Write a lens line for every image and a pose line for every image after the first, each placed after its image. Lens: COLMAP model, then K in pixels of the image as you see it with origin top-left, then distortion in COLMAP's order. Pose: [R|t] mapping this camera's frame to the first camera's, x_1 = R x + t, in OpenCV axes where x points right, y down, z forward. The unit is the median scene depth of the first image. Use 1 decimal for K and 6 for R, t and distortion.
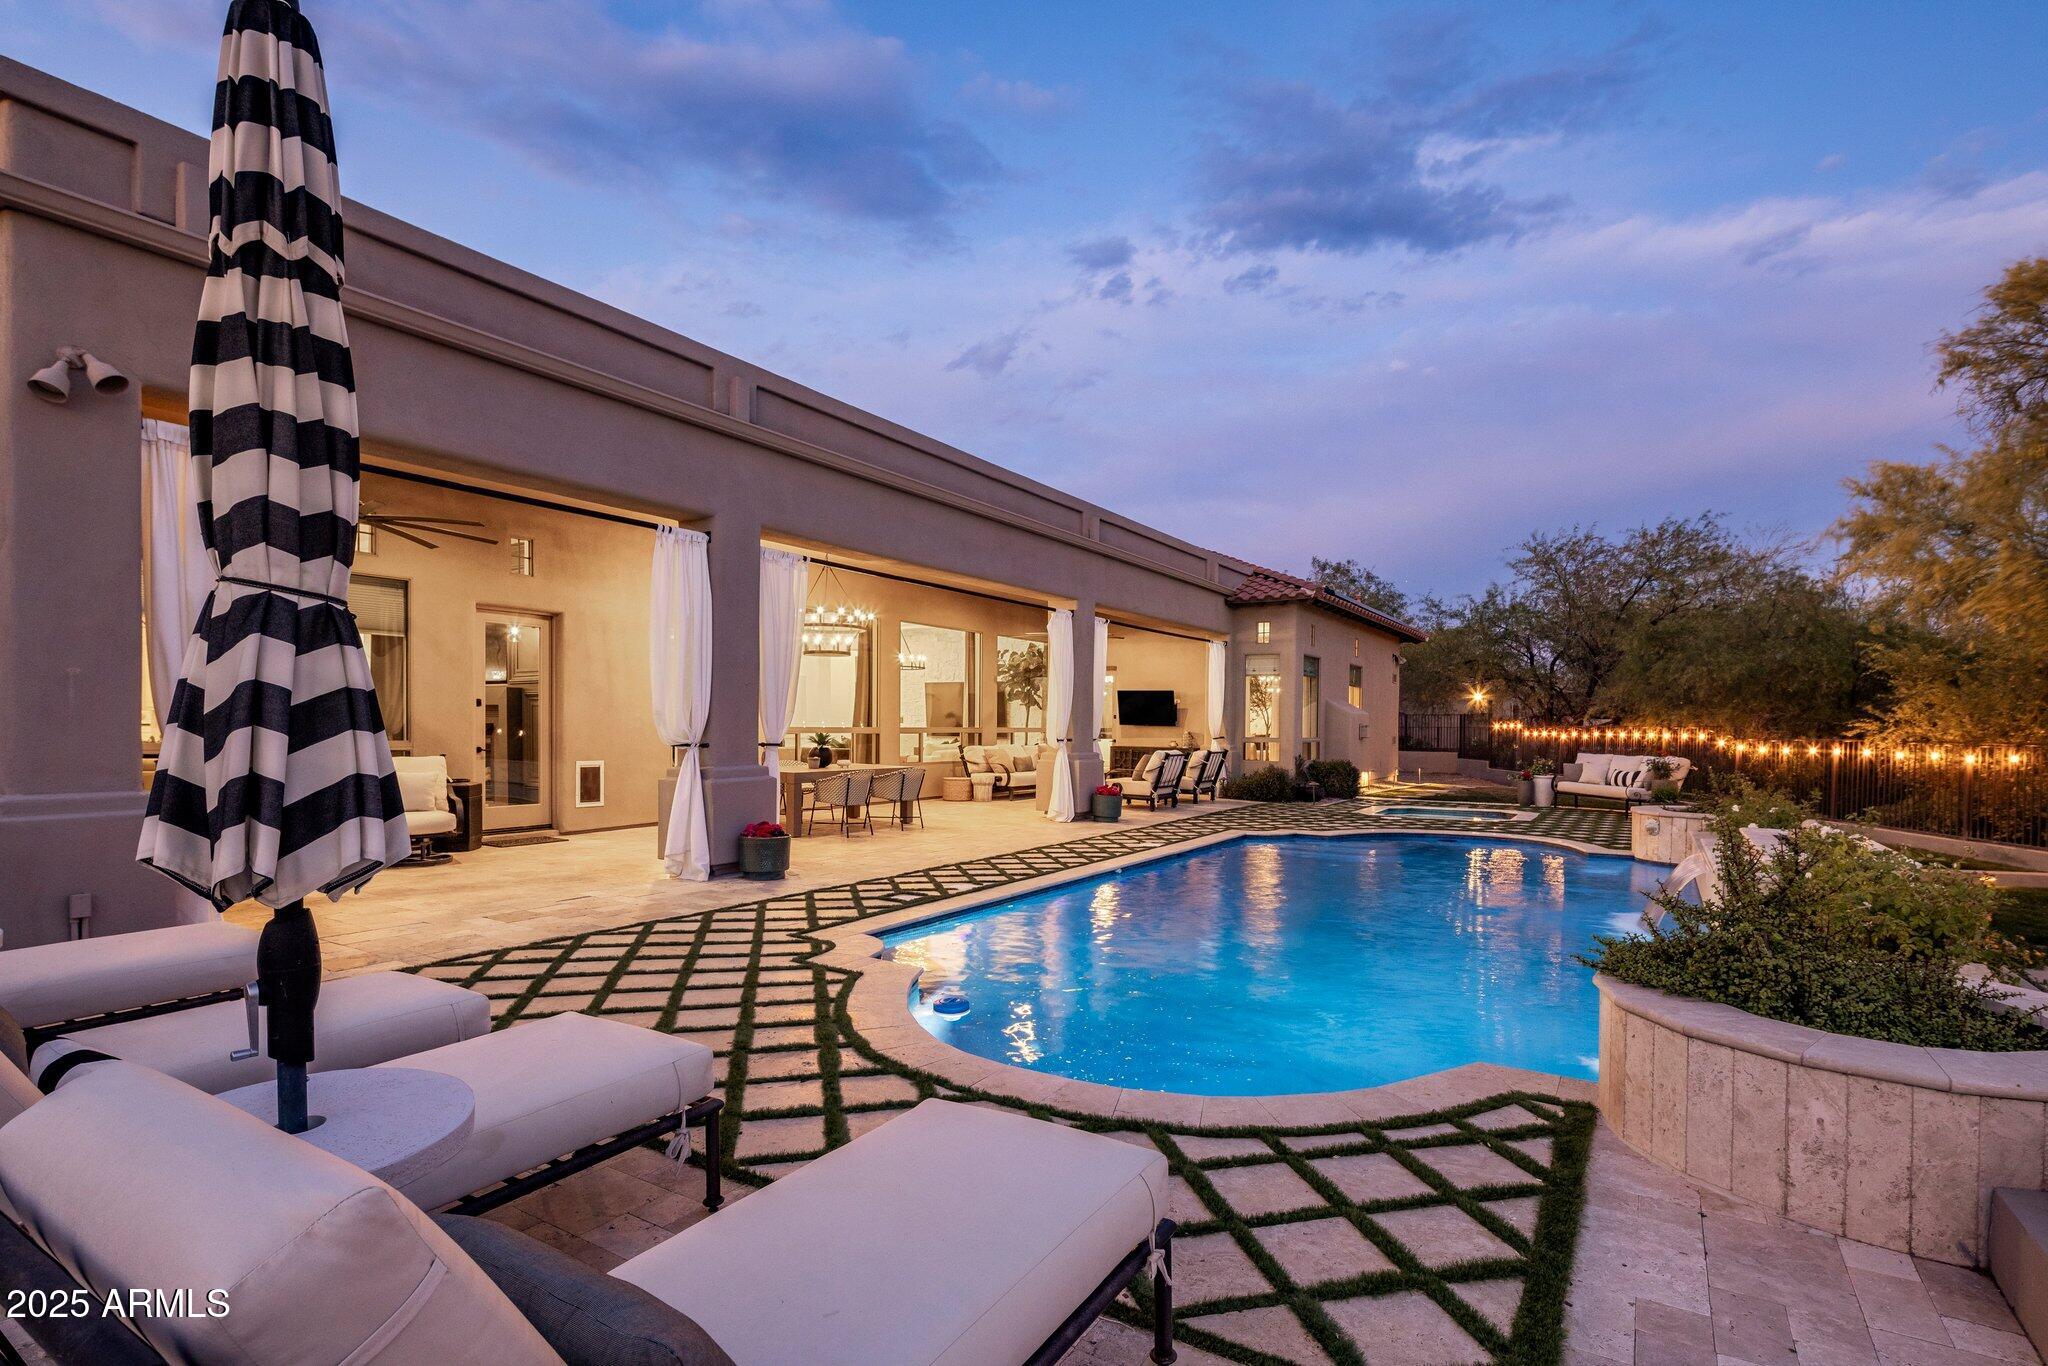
lens RADIAL K [[1001.5, 0, 1020.3], [0, 1001.5, 665.4], [0, 0, 1]] dist [0.002161, 0.001710]
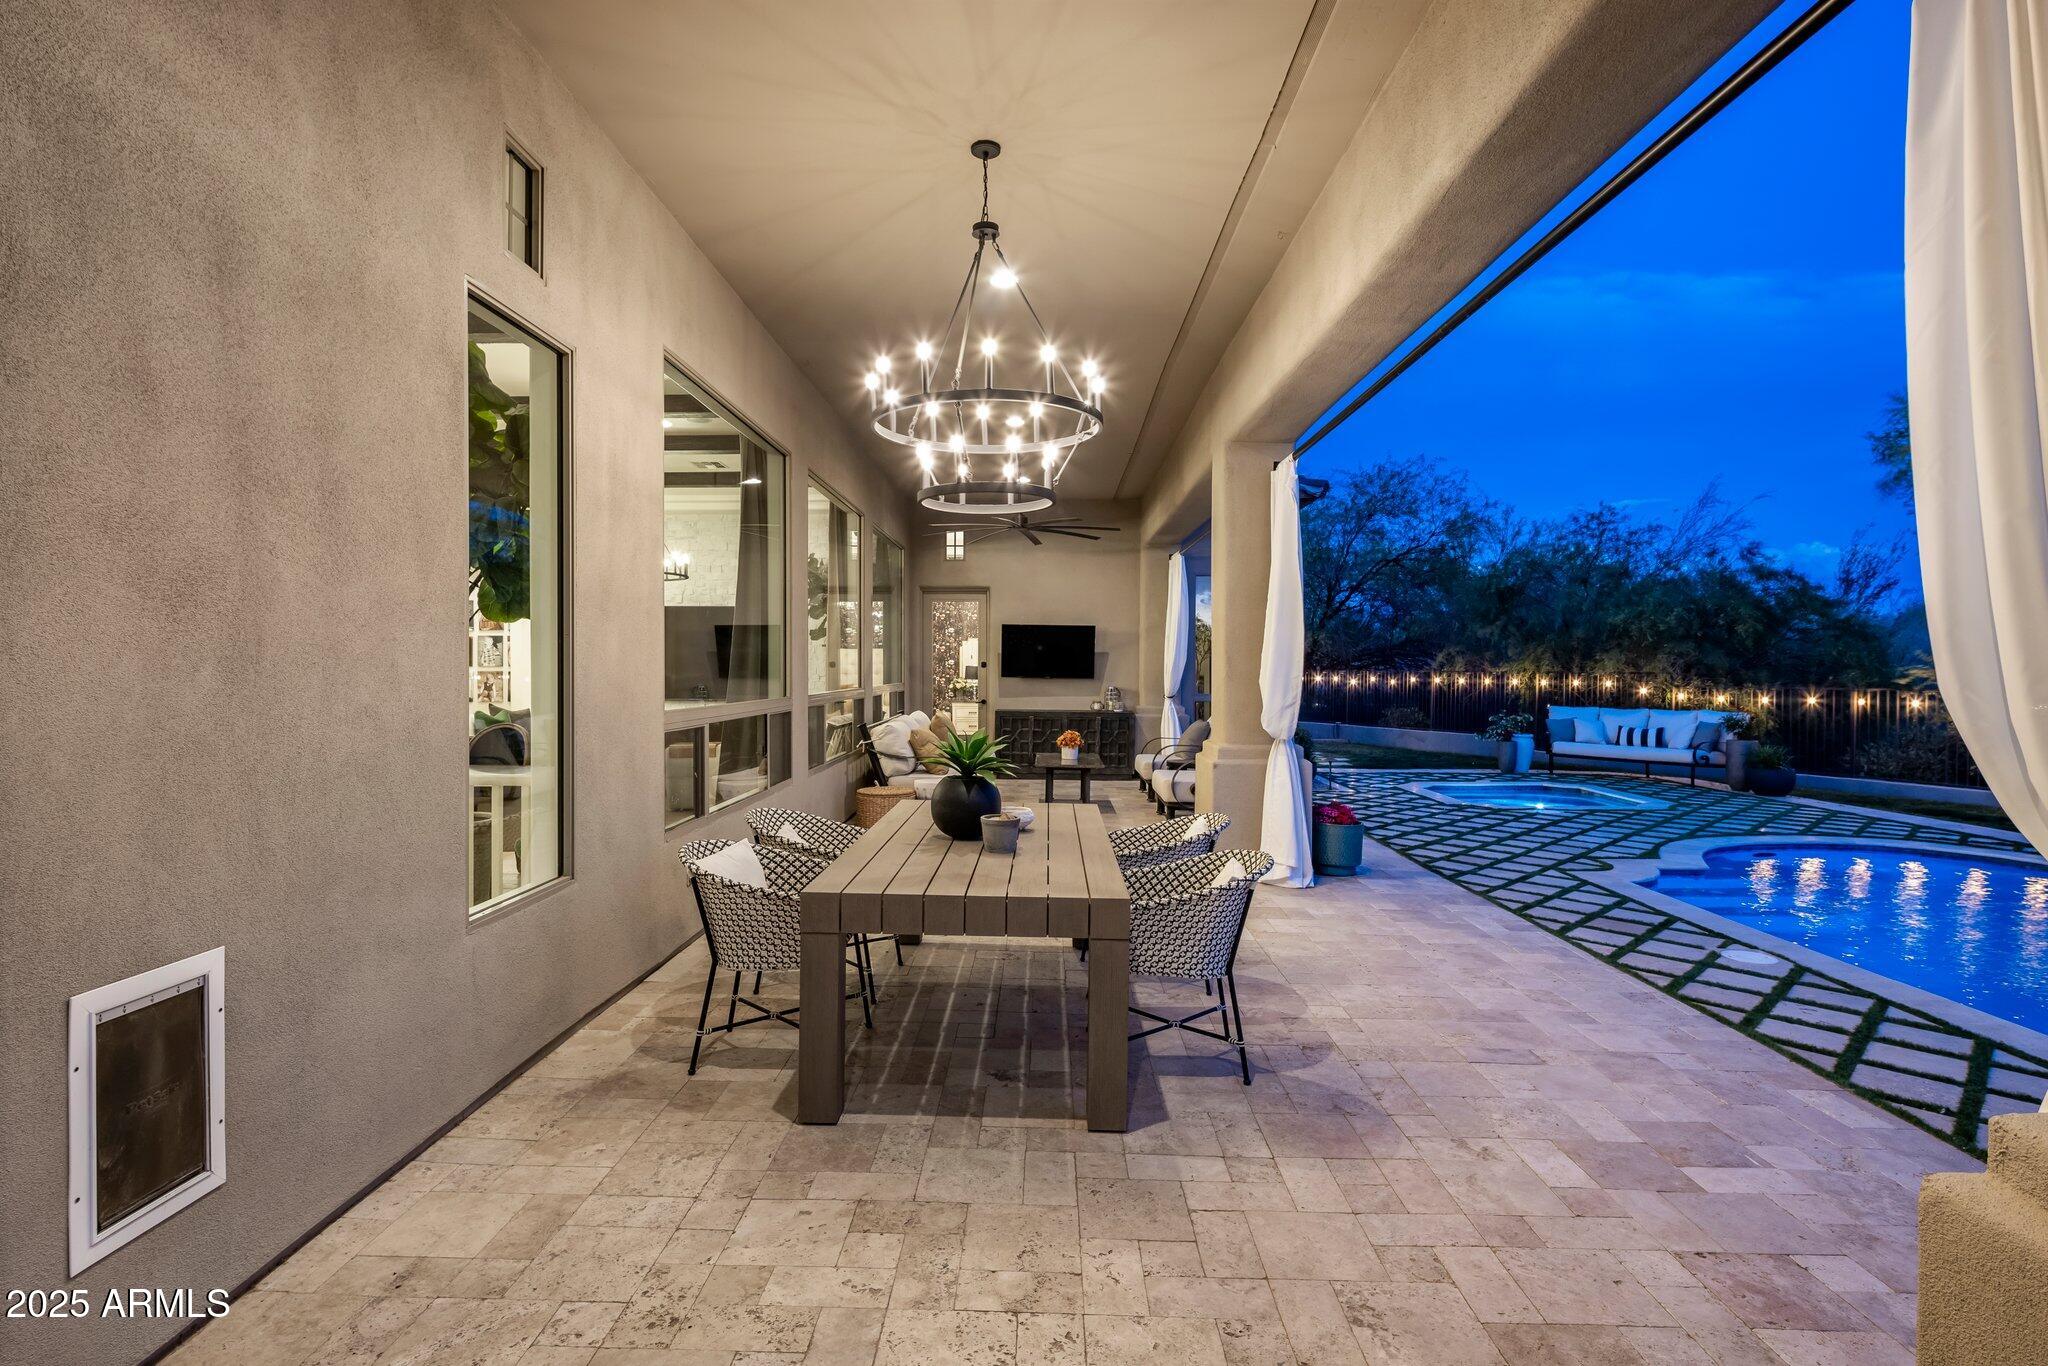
lens RADIAL K [[1001.5, 0, 1027.5], [0, 1001.5, 651.8], [0, 0, 1]] dist [0.002161, 0.001710]
pose [[0.857169, 0.000046, 0.515035, -0.234373], [-0.025165, 0.998809, 0.041793, 0.016151], [-0.514420, -0.048785, 0.856150, 0.464625]]
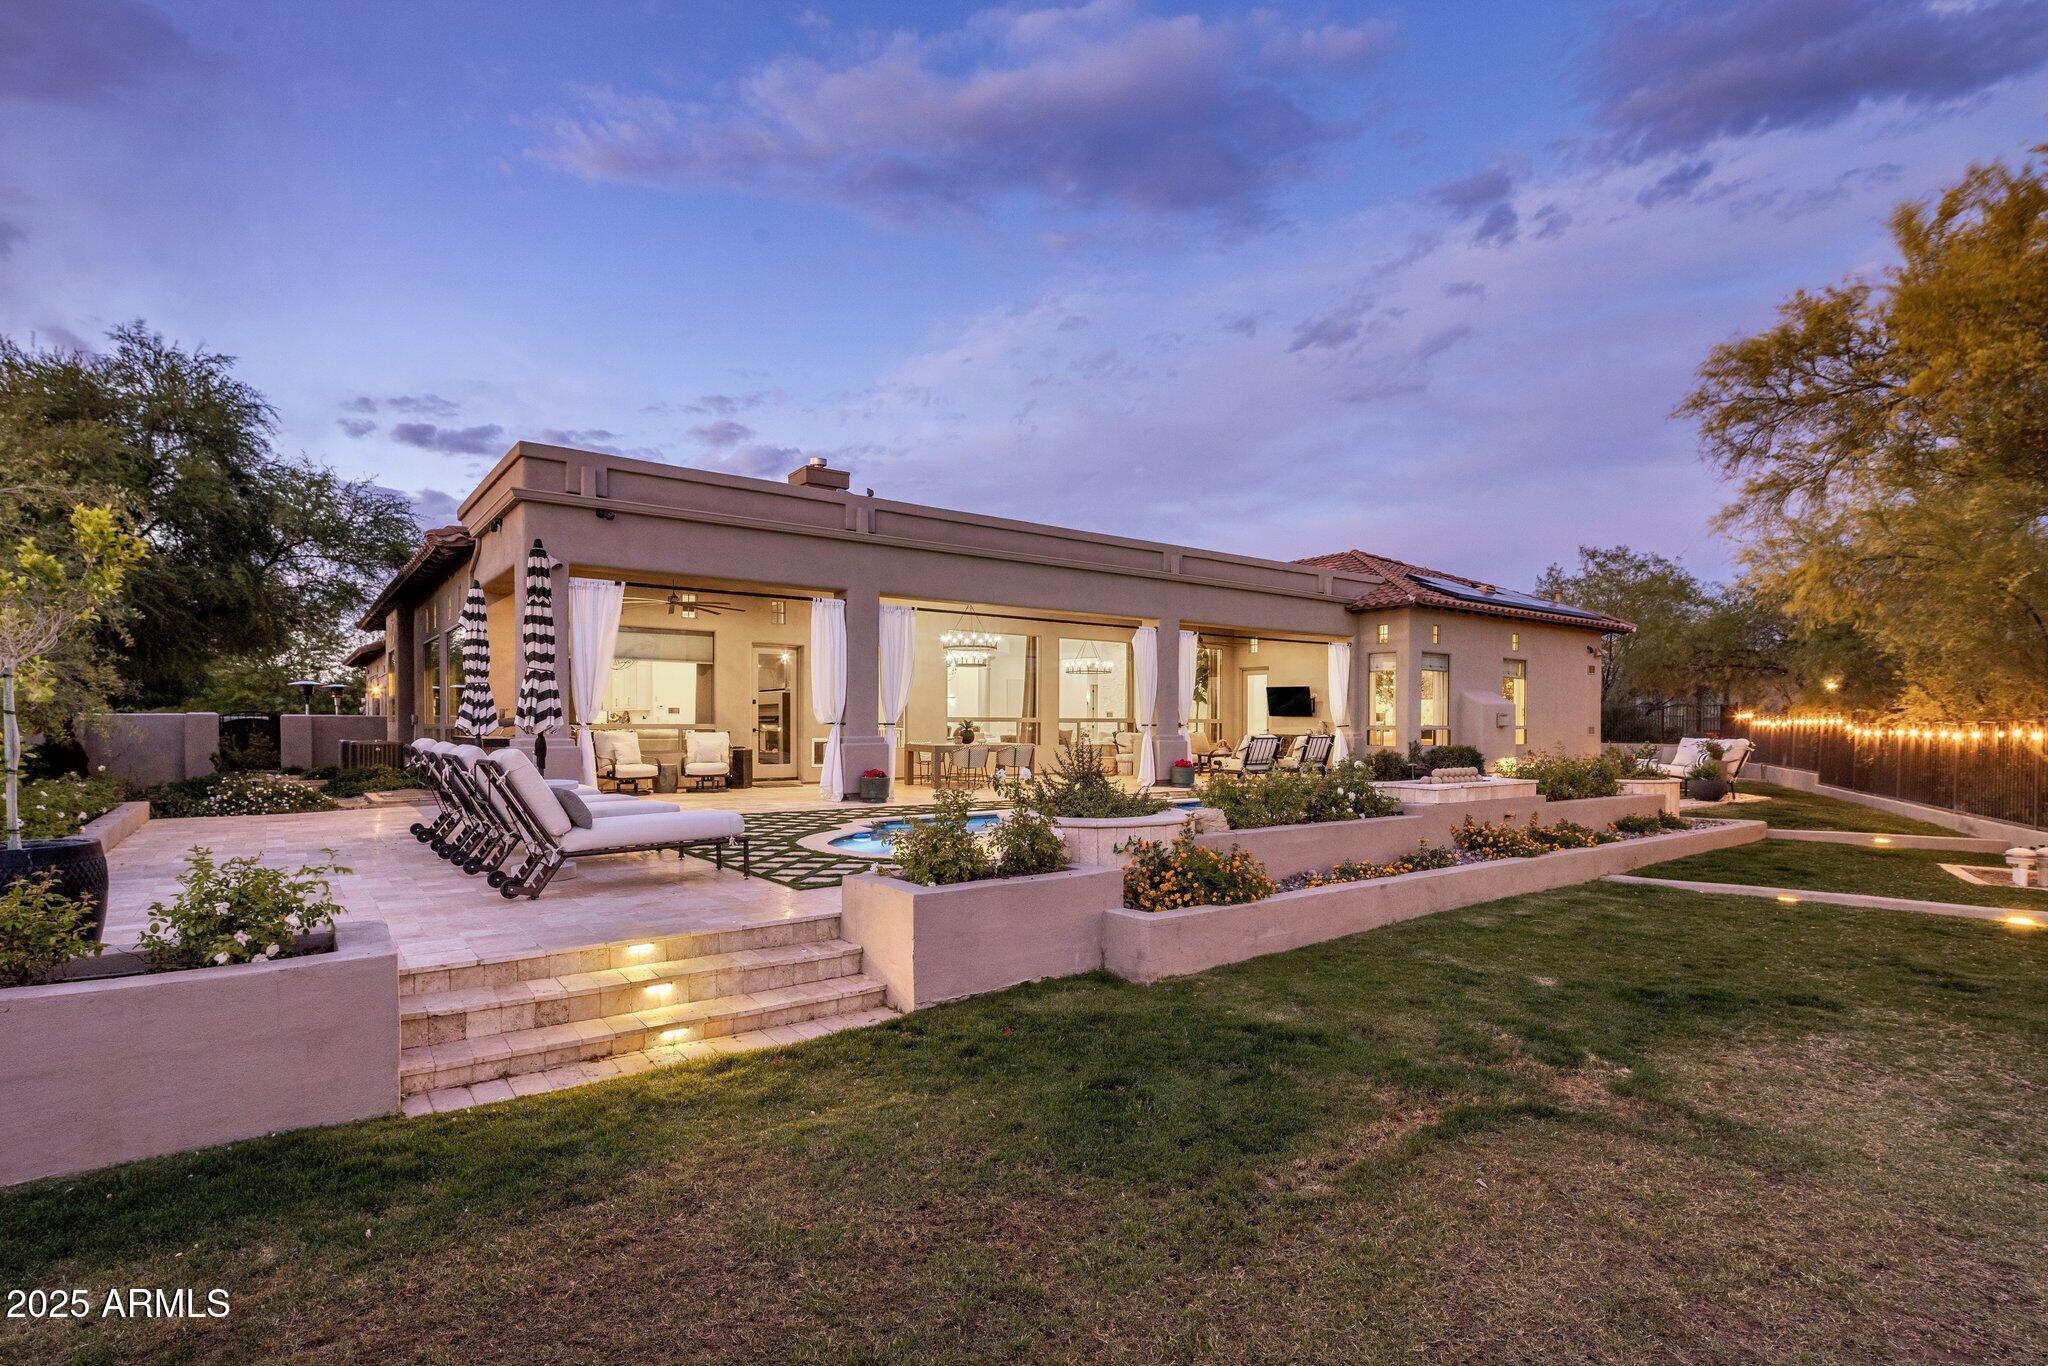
lens RADIAL K [[1001.5, 0, 1020.2], [0, 1001.5, 794.8], [0, 0, 1]] dist [0.002161, 0.001710]
pose [[0.938346, 0.018836, -0.345184, 0.245550], [0.024885, 0.992244, 0.121793, -0.000443], [0.344801, -0.122874, 0.930599, -0.218427]]
